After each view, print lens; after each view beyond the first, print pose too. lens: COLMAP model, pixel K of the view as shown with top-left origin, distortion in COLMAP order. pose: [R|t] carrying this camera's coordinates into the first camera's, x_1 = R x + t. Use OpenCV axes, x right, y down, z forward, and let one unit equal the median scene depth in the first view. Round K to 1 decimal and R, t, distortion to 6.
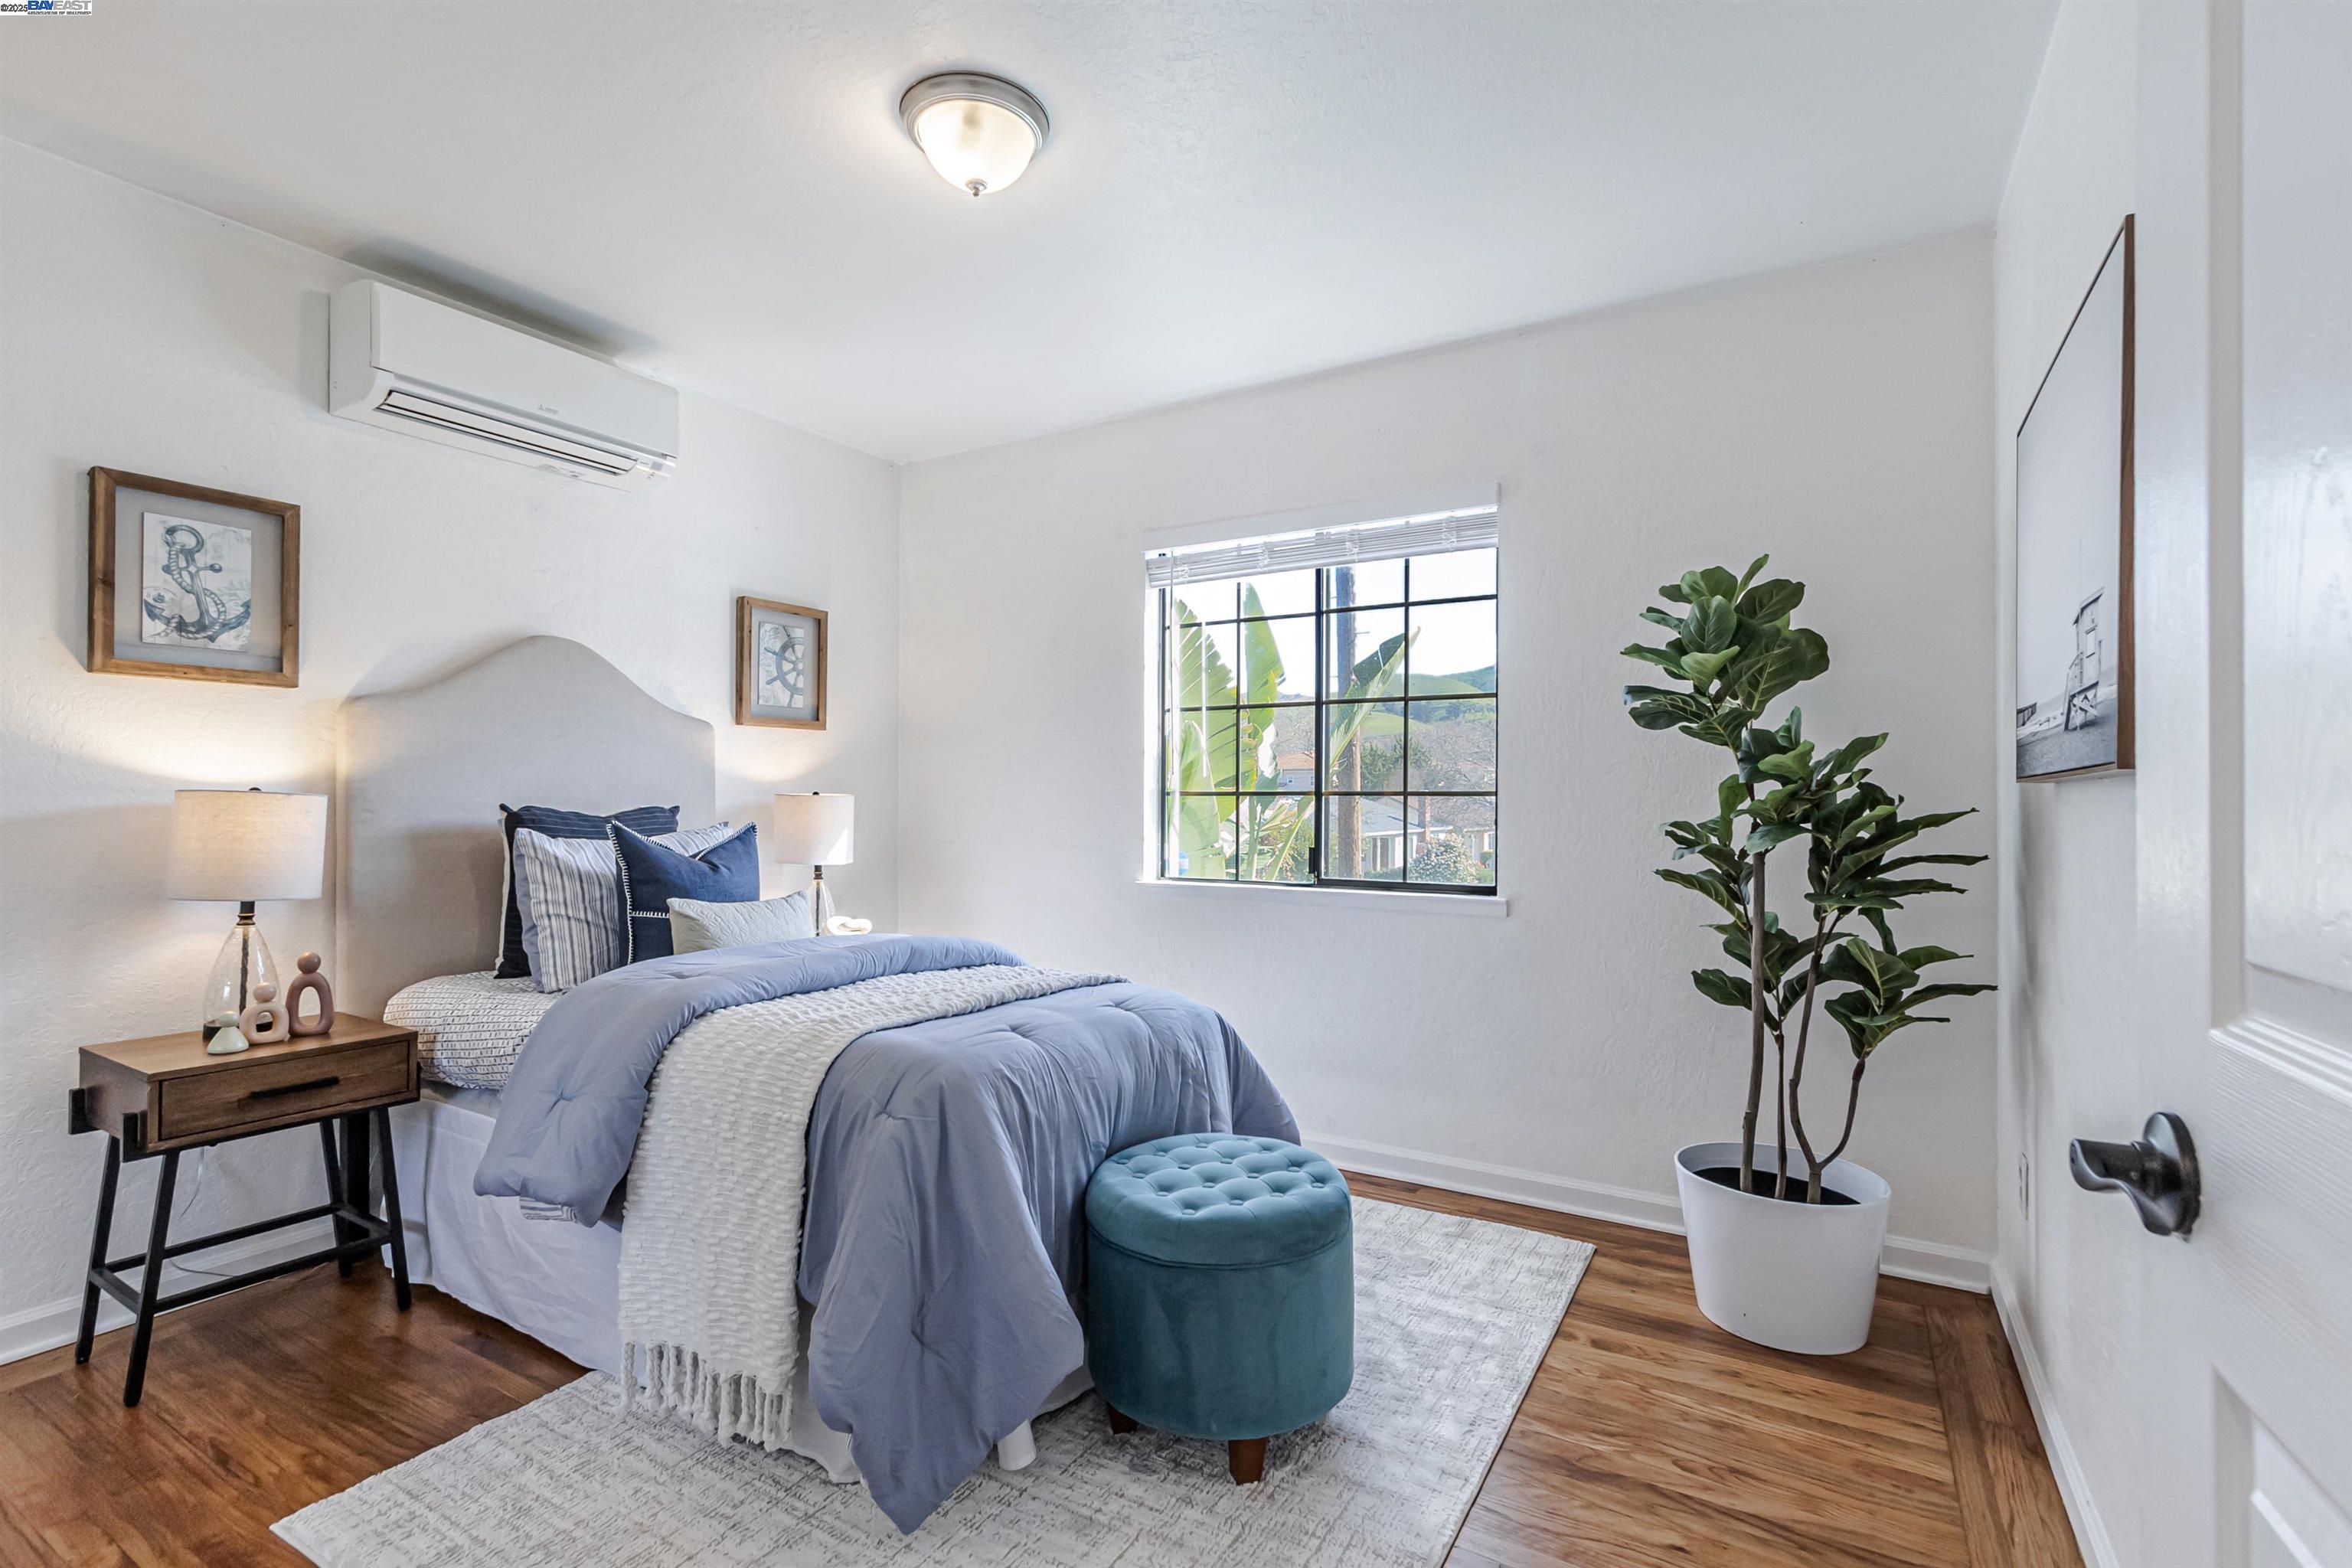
lens RADIAL K [[1086.8, 0, 1178.0], [0, 1086.8, 809.9], [0, 0, 1]] dist [0.010714, 0.000223]
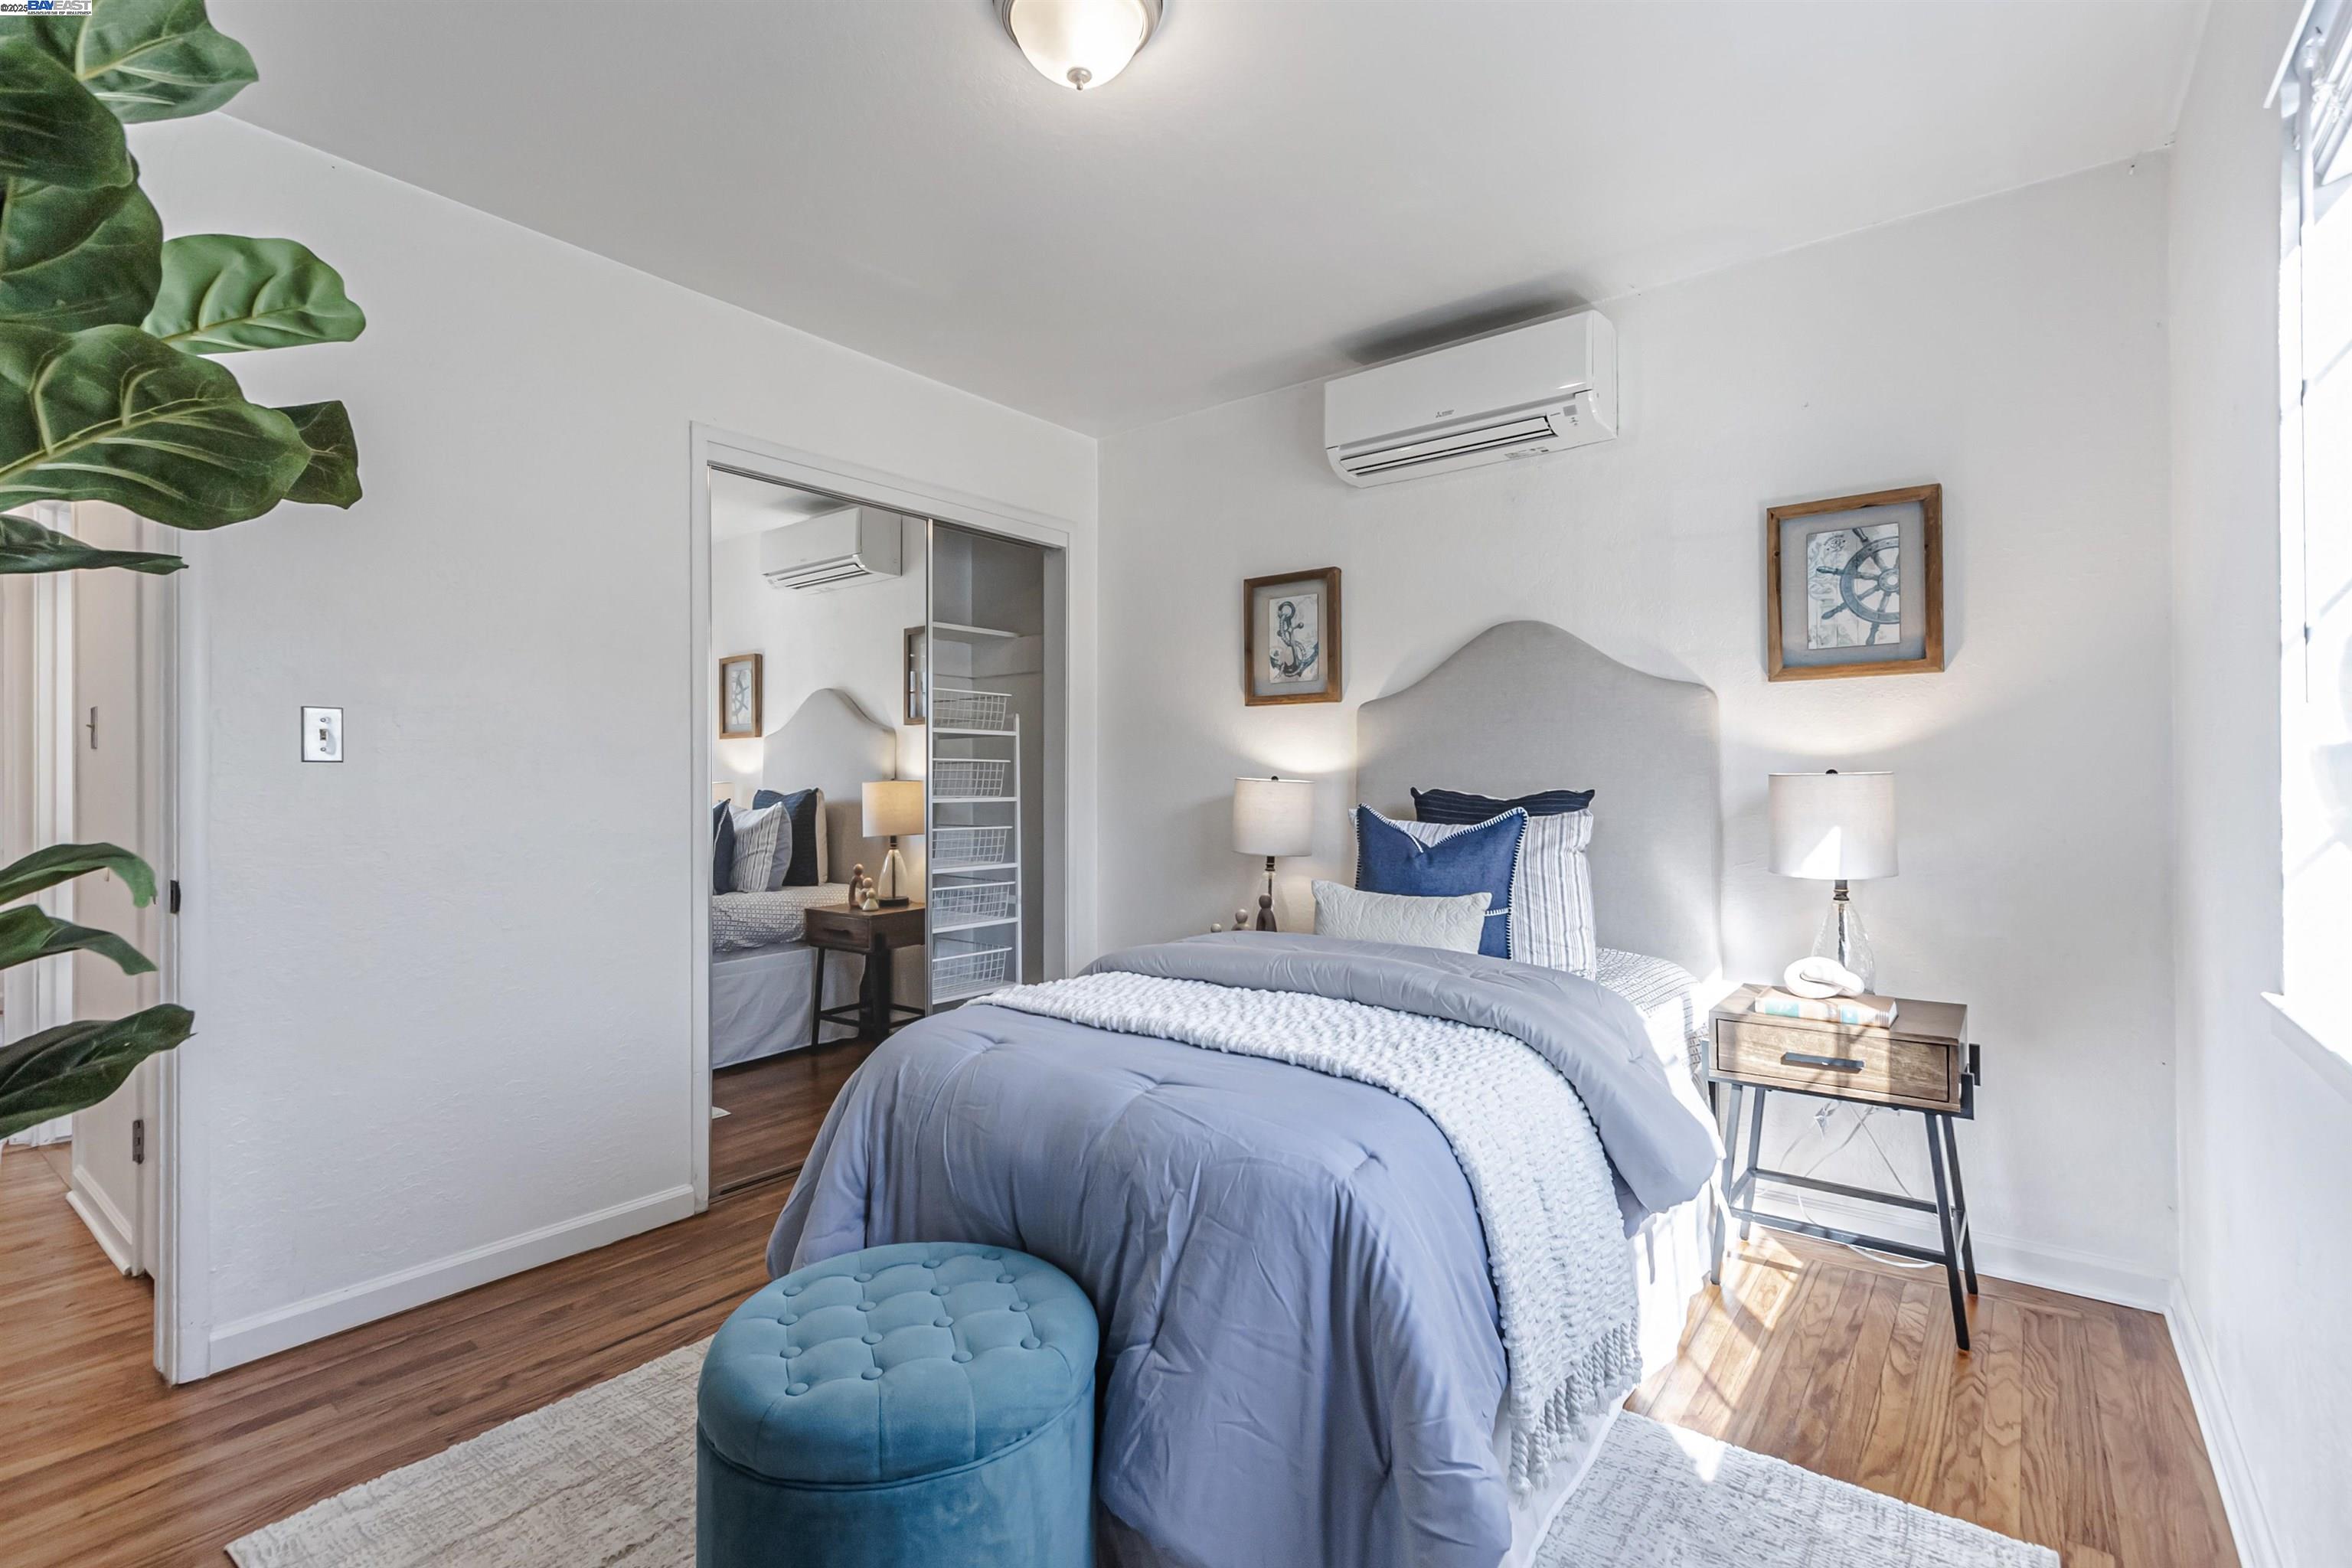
lens RADIAL K [[1086.8, 0, 1178.0], [0, 1086.8, 809.9], [0, 0, 1]] dist [0.010714, 0.000223]
pose [[-0.114803, 0.020535, -0.993176, 0.563098], [-0.004443, 0.999766, 0.021185, -0.006280], [0.993378, 0.006845, -0.114685, 0.985000]]
